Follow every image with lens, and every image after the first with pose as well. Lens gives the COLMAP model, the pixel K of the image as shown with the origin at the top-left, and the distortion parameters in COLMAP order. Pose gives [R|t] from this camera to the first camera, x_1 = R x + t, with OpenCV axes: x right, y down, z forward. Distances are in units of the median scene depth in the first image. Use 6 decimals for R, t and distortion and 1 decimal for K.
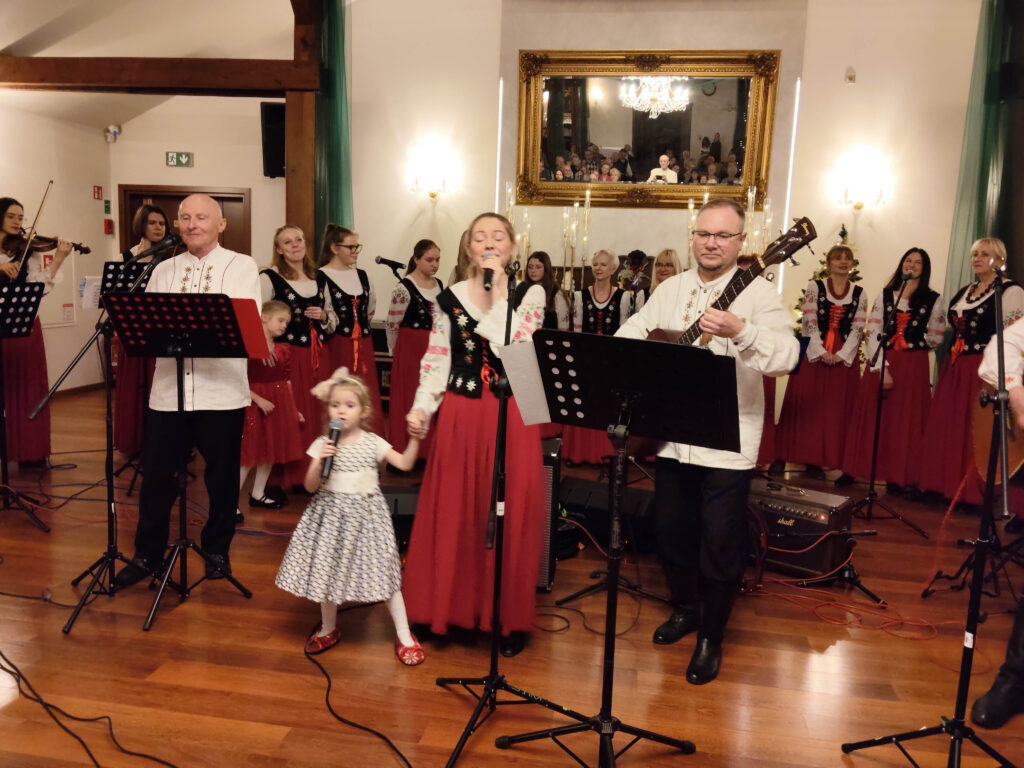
lens RADIAL K [[819.5, 0, 515.7], [0, 819.5, 378.5], [0, 0, 1]] dist [0.102988, -0.185817]
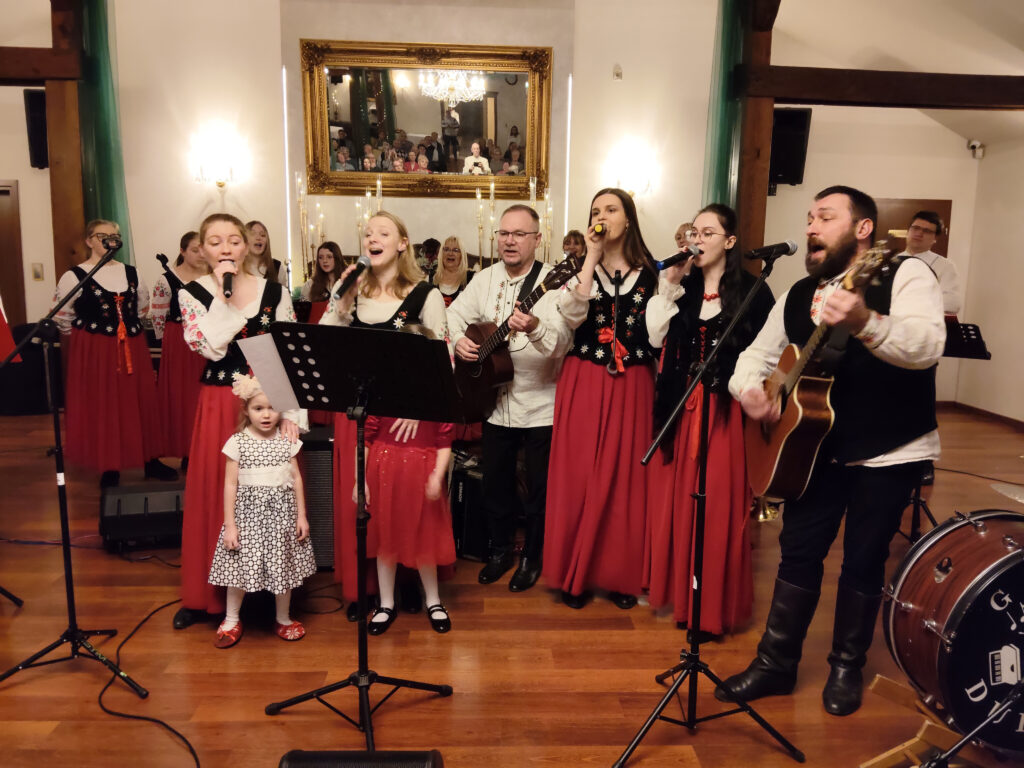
lens RADIAL K [[816.2, 0, 512.0], [0, 816.2, 384.0], [0, 0, 1]] dist [0.098065, -0.167426]
pose [[0.978618, -0.056149, 0.197876, 0.034625], [0.051268, 0.998243, 0.029708, 0.001393], [-0.199196, -0.018928, 0.979777, -0.034280]]
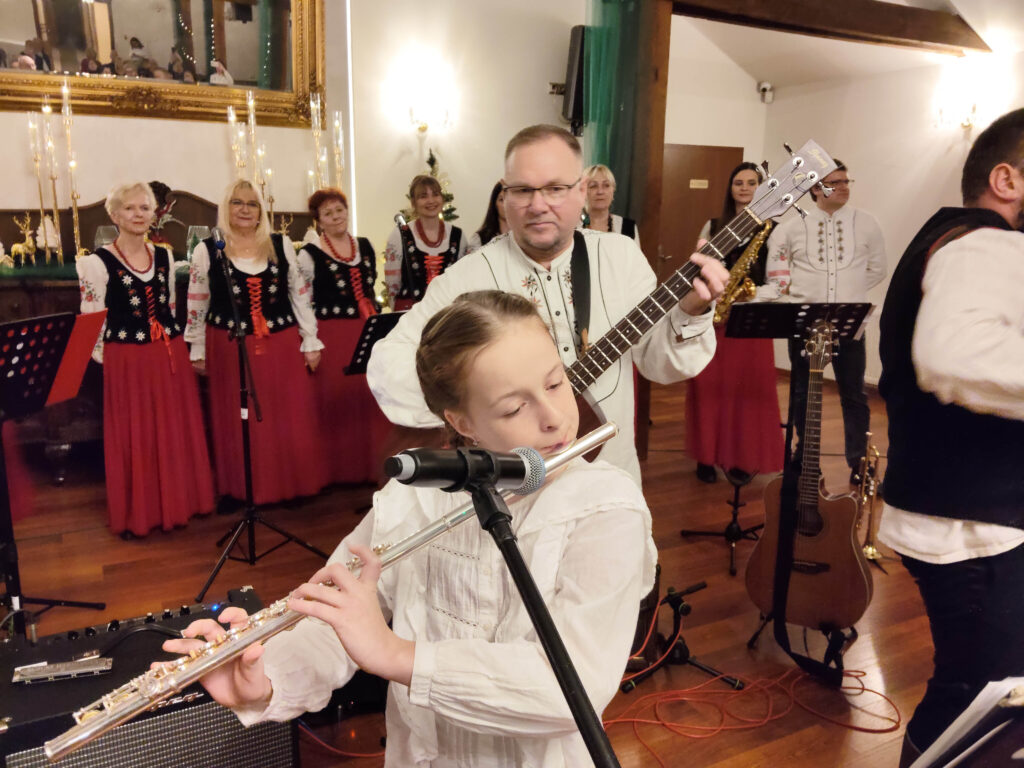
lens RADIAL K [[805.5, 0, 512.0], [0, 805.5, 384.0], [0, 0, 1]] dist [0.131156, -0.226132]
pose [[0.795339, -0.157354, 0.585384, -0.043456], [0.098399, 0.986425, 0.131465, -0.053316], [-0.598124, -0.046958, 0.800026, 0.288310]]
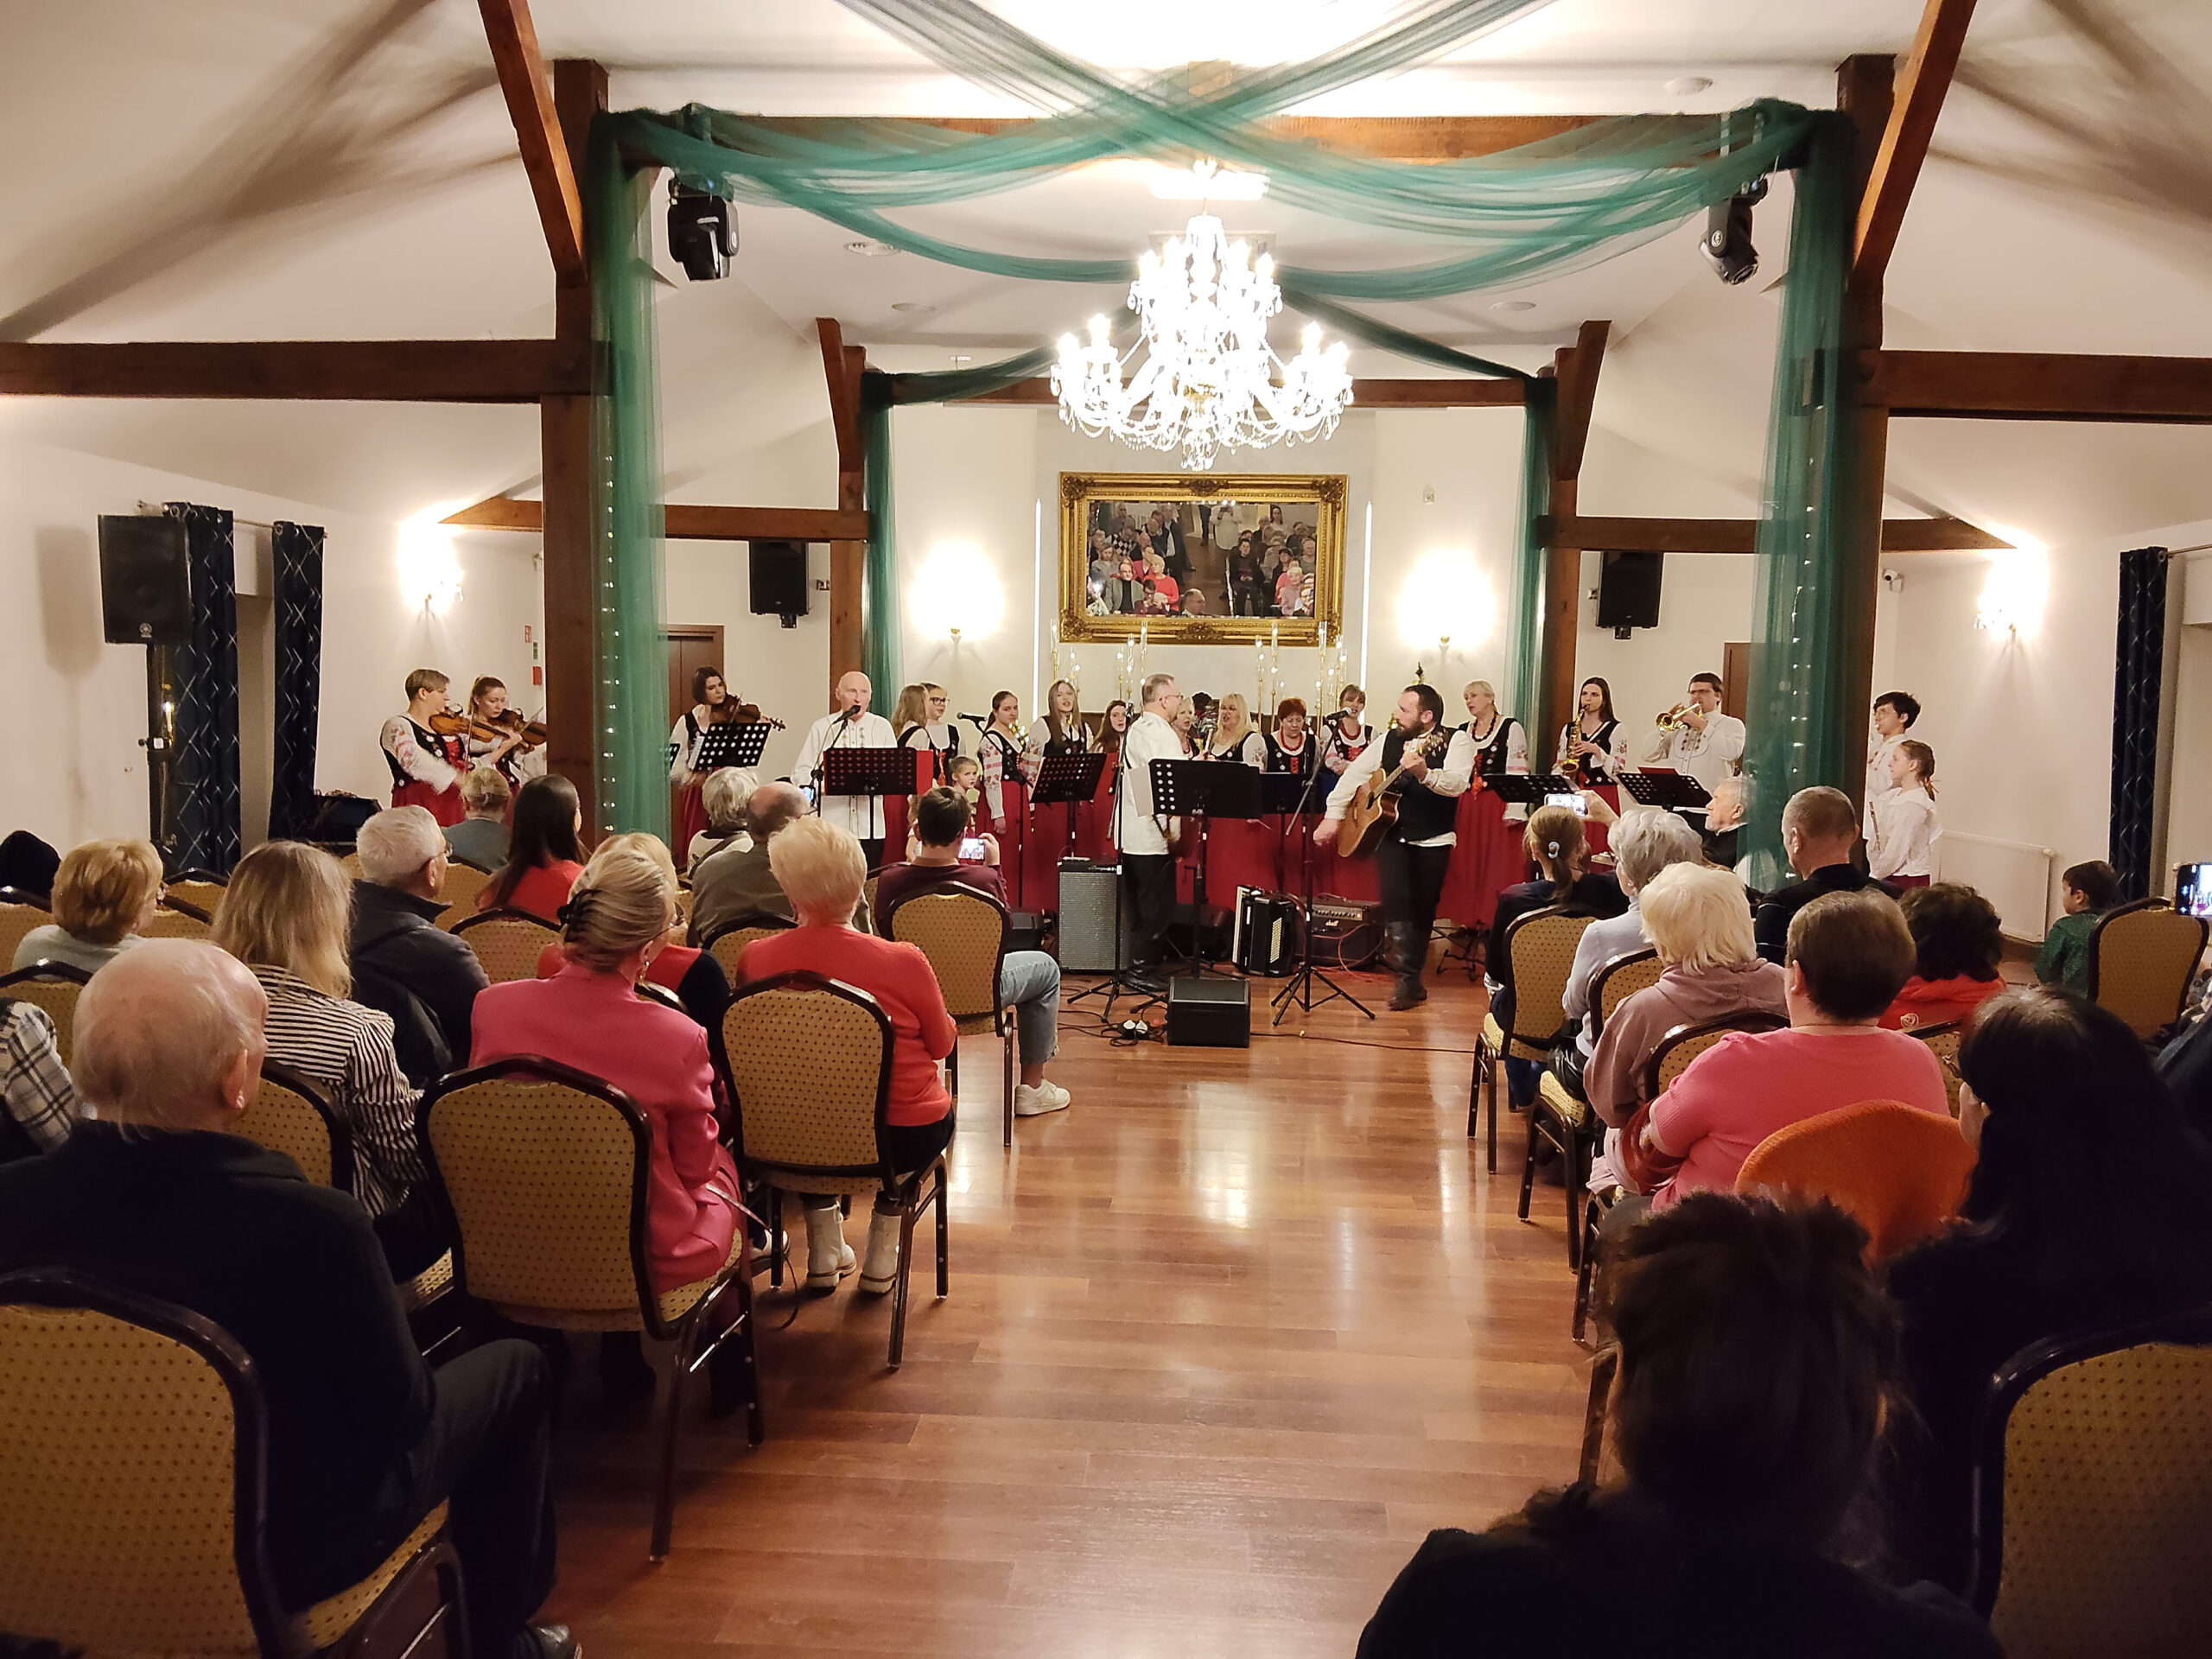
lens RADIAL K [[1739.9, 0, 1106.0], [0, 1739.9, 829.5], [0, 0, 1]] dist [0.131156, -0.226132]
pose [[0.995195, -0.029040, 0.093507, -0.137086], [0.034880, 0.997501, -0.061441, 0.104765], [-0.091489, 0.064407, 0.993721, -0.863438]]
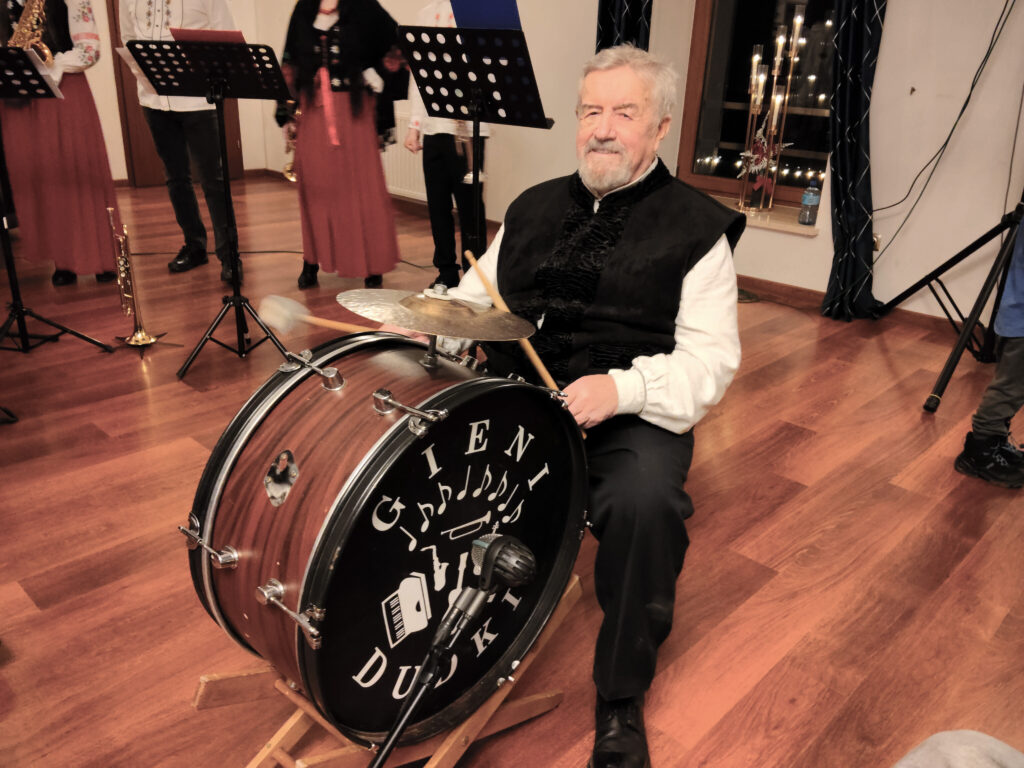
lens RADIAL K [[818.1, 0, 509.1], [0, 818.1, 385.7], [0, 0, 1]] dist [0.094929, -0.162031]
pose [[0.563560, -0.325829, 0.759102, 0.156431], [0.091422, 0.937881, 0.334695, 0.021893], [-0.821001, -0.119222, 0.558340, 0.109116]]
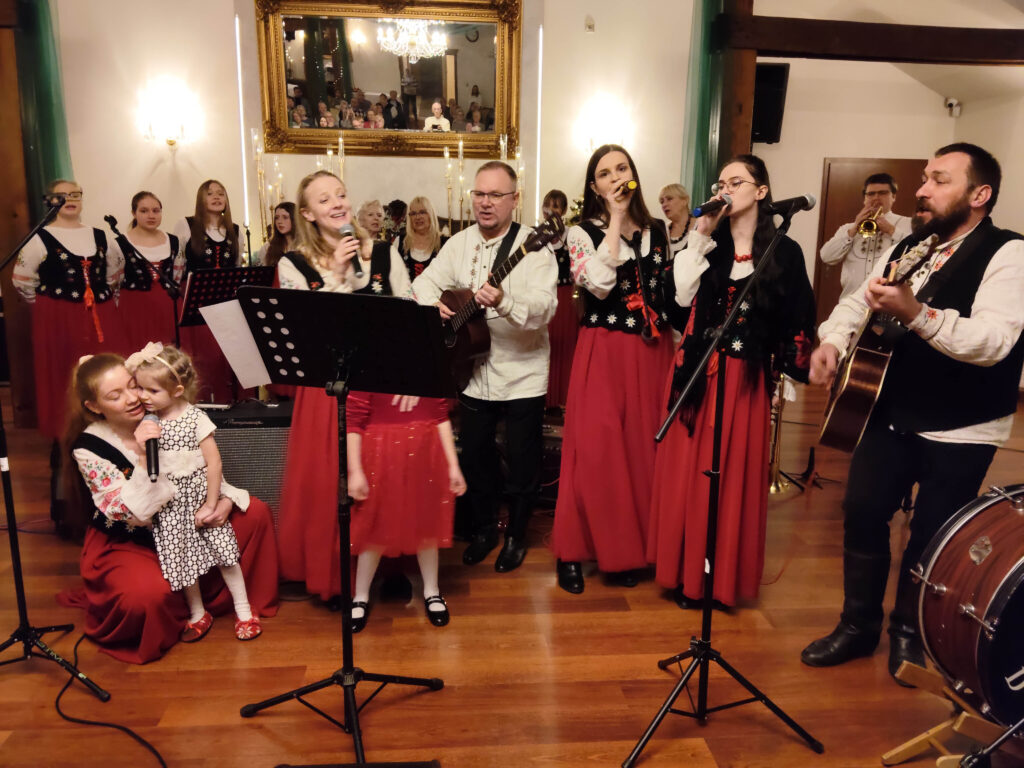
lens RADIAL K [[818.1, 0, 509.1], [0, 818.1, 385.7], [0, 0, 1]] dist [0.094929, -0.162031]
pose [[0.968441, -0.076152, 0.237322, 0.027846], [0.059990, 0.995407, 0.074605, 0.000245], [-0.241914, -0.058014, 0.968562, -0.000683]]
